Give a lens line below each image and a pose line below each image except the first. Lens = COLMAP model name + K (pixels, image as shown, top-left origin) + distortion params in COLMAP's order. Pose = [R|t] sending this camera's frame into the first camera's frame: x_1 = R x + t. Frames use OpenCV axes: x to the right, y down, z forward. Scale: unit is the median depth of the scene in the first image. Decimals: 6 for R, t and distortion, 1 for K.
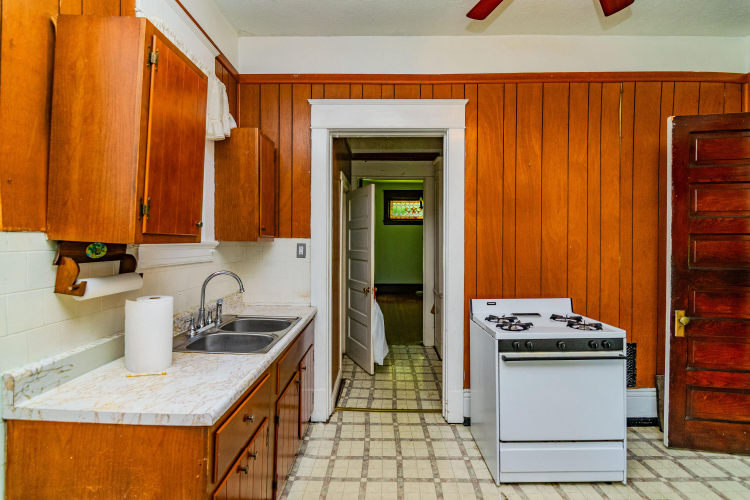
lens RADIAL K [[398.7, 0, 377.6], [0, 398.7, 260.8], [0, 0, 1]] dist [-0.018846, -0.000940]
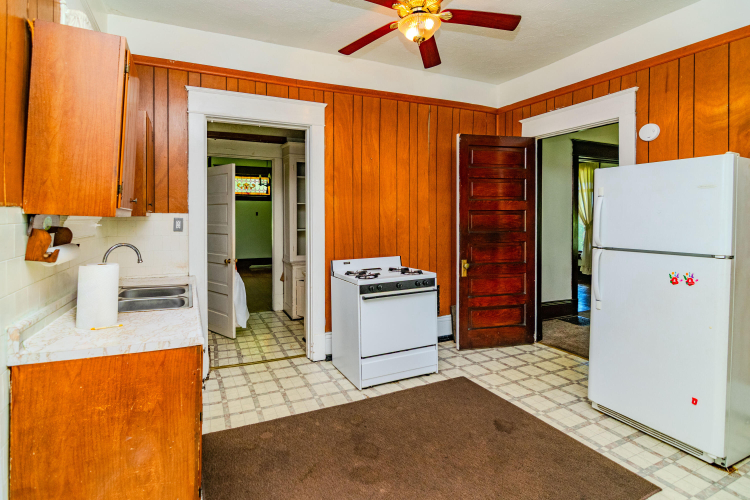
lens RADIAL K [[398.7, 0, 377.6], [0, 398.7, 260.8], [0, 0, 1]] dist [-0.018846, -0.000940]
pose [[0.899369, -0.050614, 0.434250, -0.205681], [0.024321, 0.997530, 0.065896, 0.016546], [-0.436513, -0.048703, 0.898379, -0.242830]]
